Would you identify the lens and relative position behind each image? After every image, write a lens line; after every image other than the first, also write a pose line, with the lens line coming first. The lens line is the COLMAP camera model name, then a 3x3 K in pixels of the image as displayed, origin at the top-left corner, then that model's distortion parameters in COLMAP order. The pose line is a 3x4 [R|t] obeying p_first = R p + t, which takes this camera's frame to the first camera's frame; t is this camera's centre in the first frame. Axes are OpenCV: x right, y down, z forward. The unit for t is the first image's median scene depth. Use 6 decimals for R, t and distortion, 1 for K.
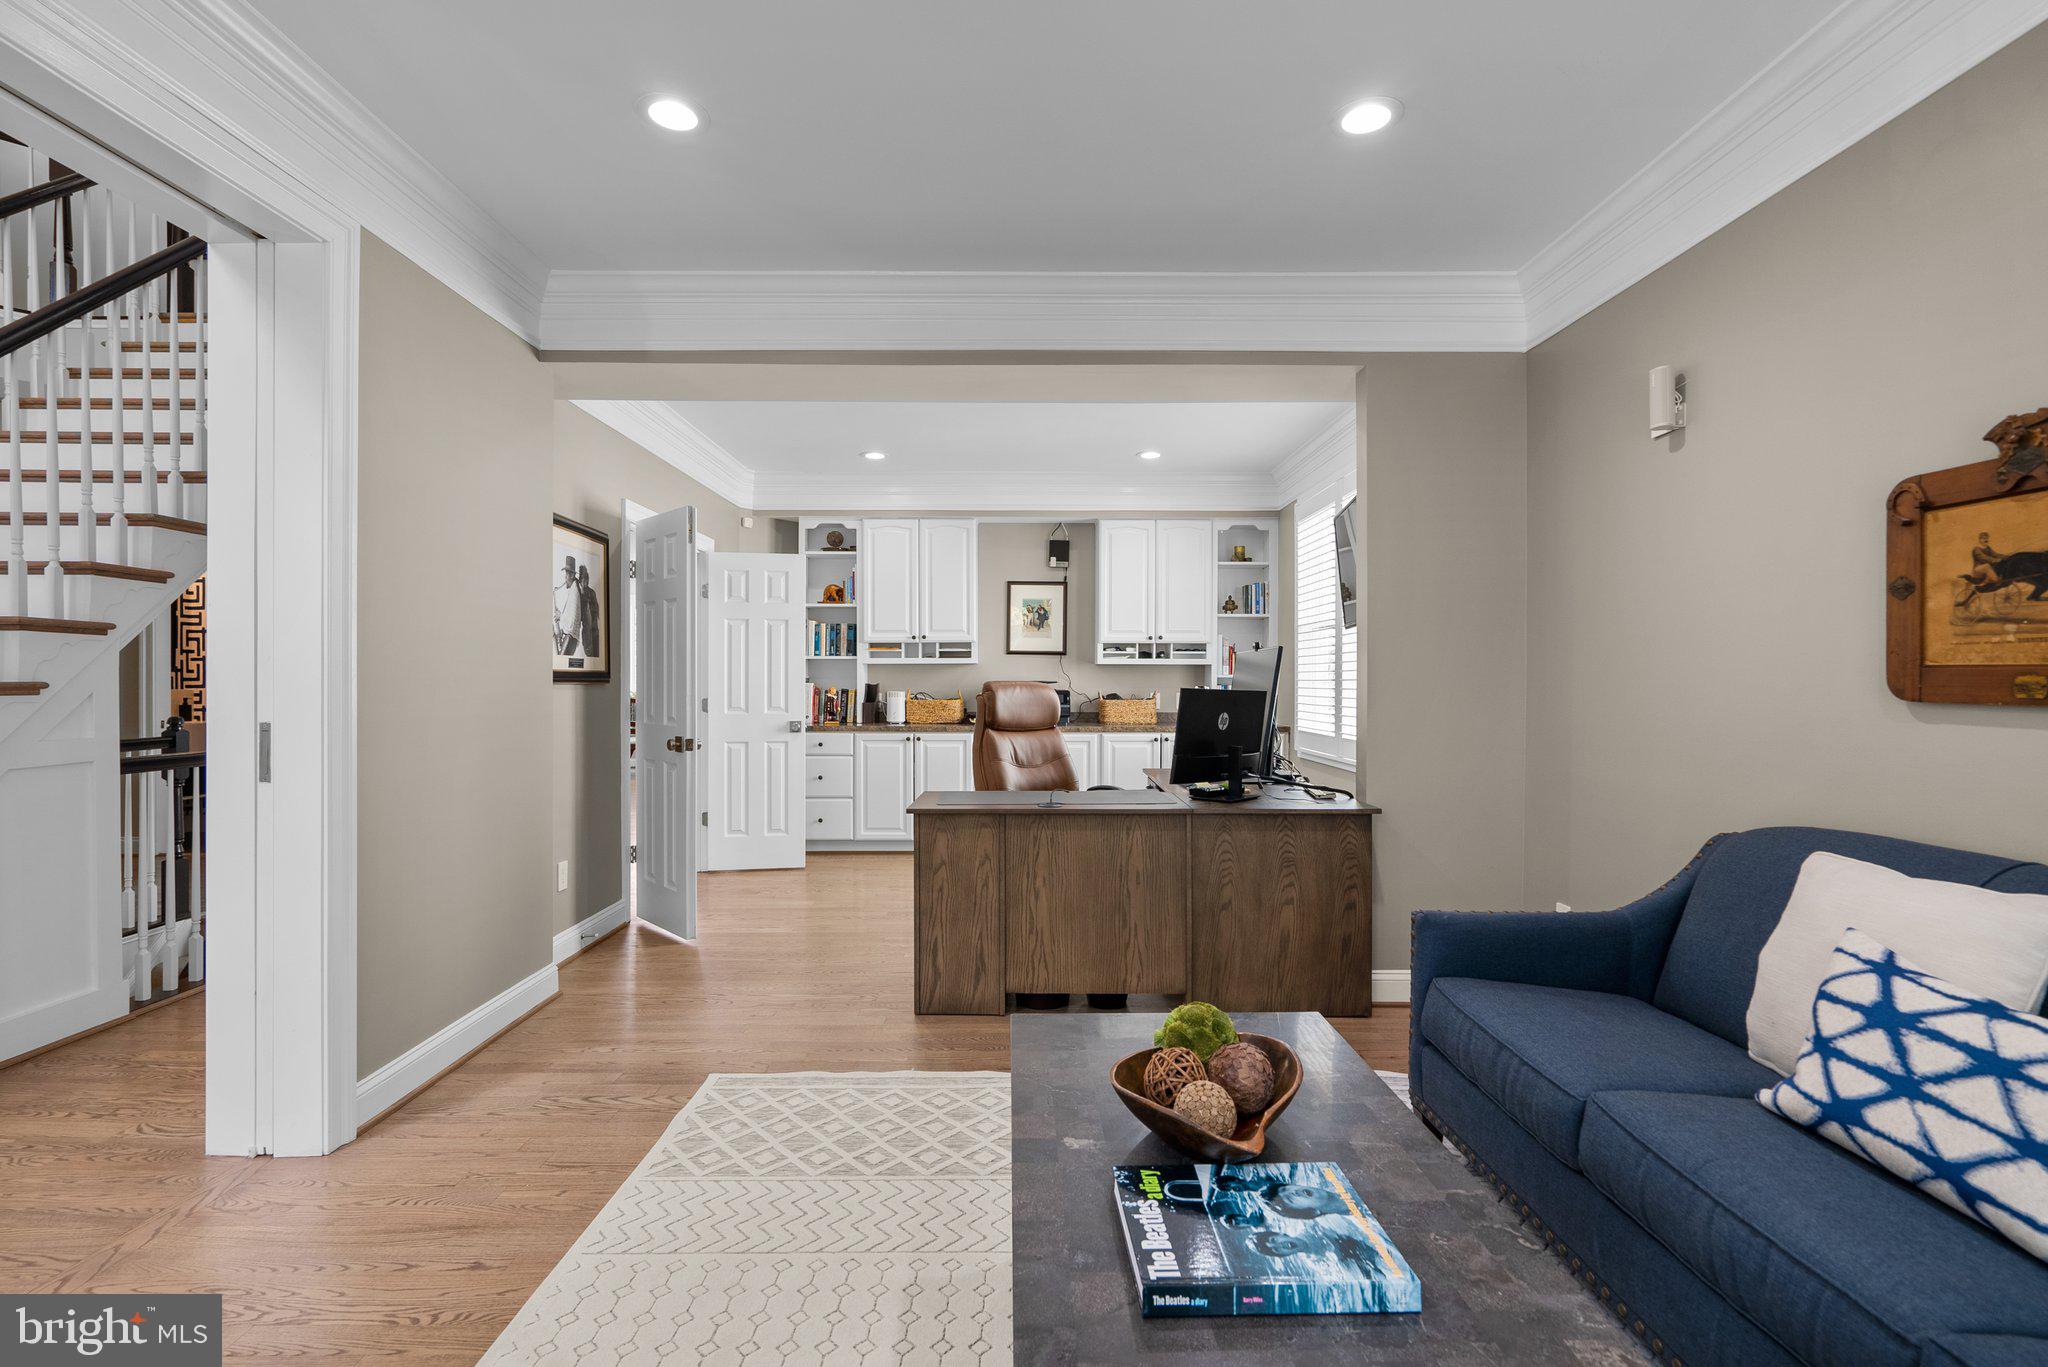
lens RADIAL K [[945.8, 0, 1014.2], [0, 945.8, 679.3], [0, 0, 1]] dist [-0.003152, 0.001047]
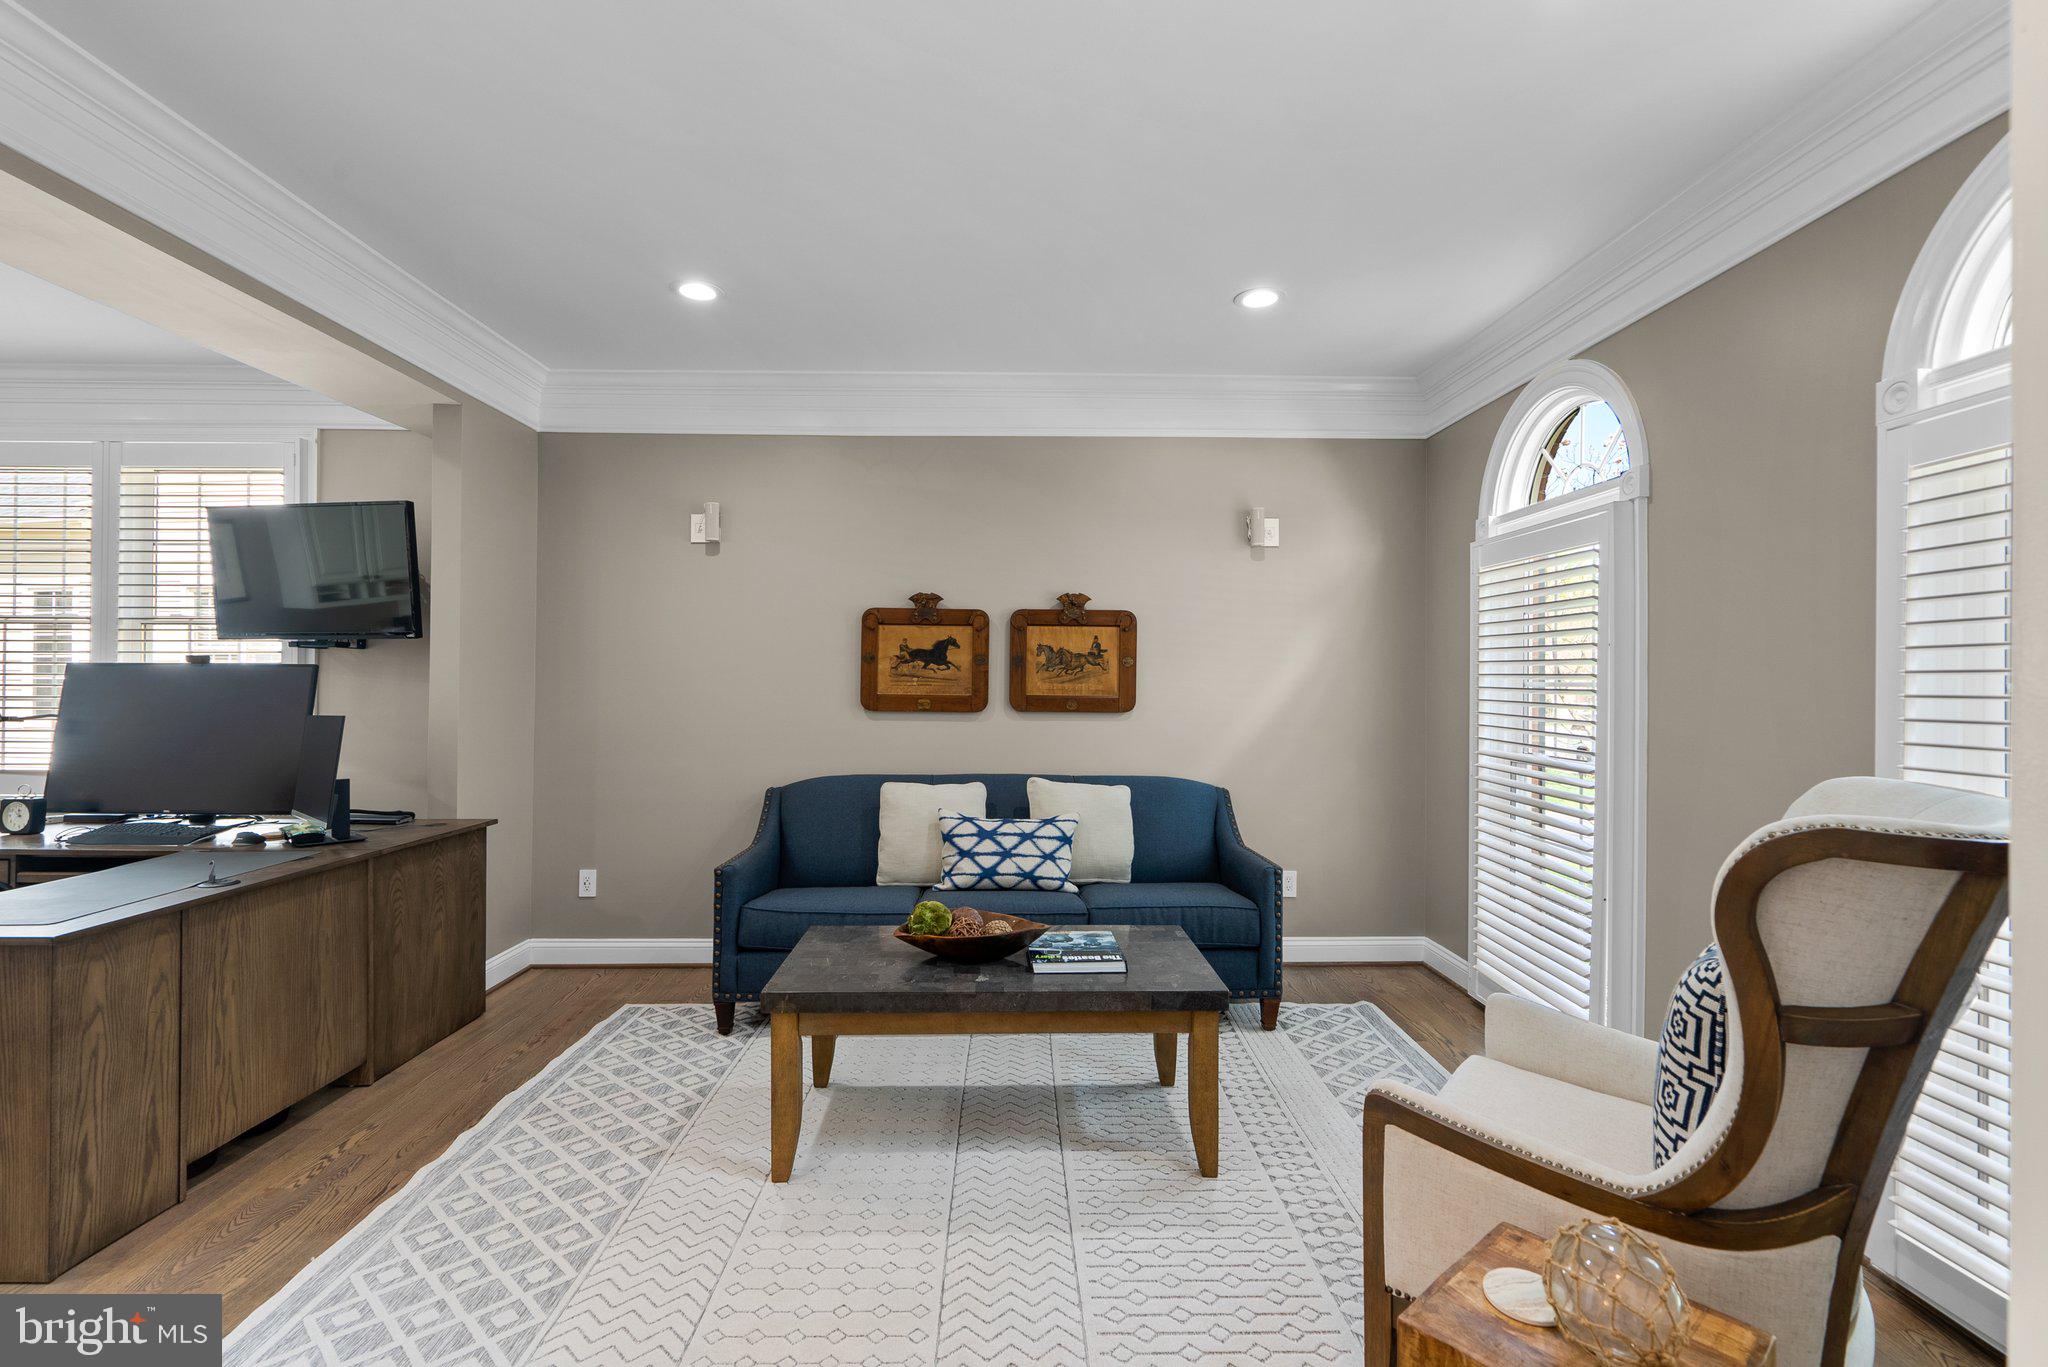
lens RADIAL K [[945.8, 0, 1014.2], [0, 945.8, 679.3], [0, 0, 1]] dist [-0.003152, 0.001047]
pose [[-0.013439, 0.002302, 0.999907, -0.683186], [-0.005878, 0.999980, -0.002381, -0.025299], [-0.999892, -0.005909, -0.013425, 0.390875]]
